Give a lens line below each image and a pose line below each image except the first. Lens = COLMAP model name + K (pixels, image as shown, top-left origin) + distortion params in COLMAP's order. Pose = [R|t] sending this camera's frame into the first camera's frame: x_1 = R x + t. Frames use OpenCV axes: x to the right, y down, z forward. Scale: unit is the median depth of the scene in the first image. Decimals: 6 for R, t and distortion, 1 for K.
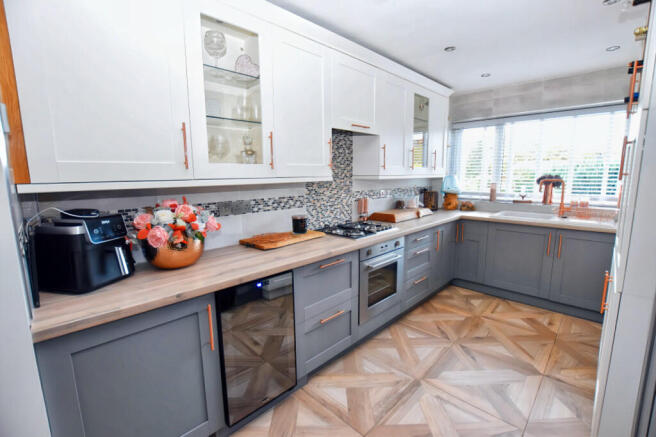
lens RADIAL K [[297.1, 0, 330.4], [0, 297.1, 218.2], [0, 0, 1]] dist [-0.035047, 0.008149]
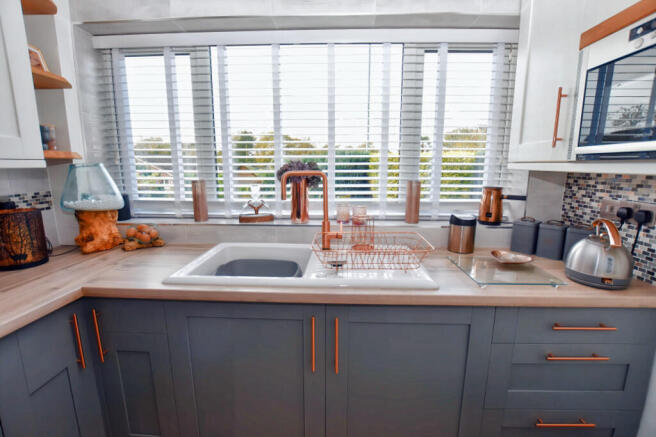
lens RADIAL K [[297.1, 0, 330.4], [0, 297.1, 218.2], [0, 0, 1]] dist [-0.035047, 0.008149]
pose [[0.748379, -0.108571, 0.654325, 0.554565], [0.088120, 0.994042, 0.064153, -0.098891], [-0.657392, 0.009648, 0.753487, 0.720849]]
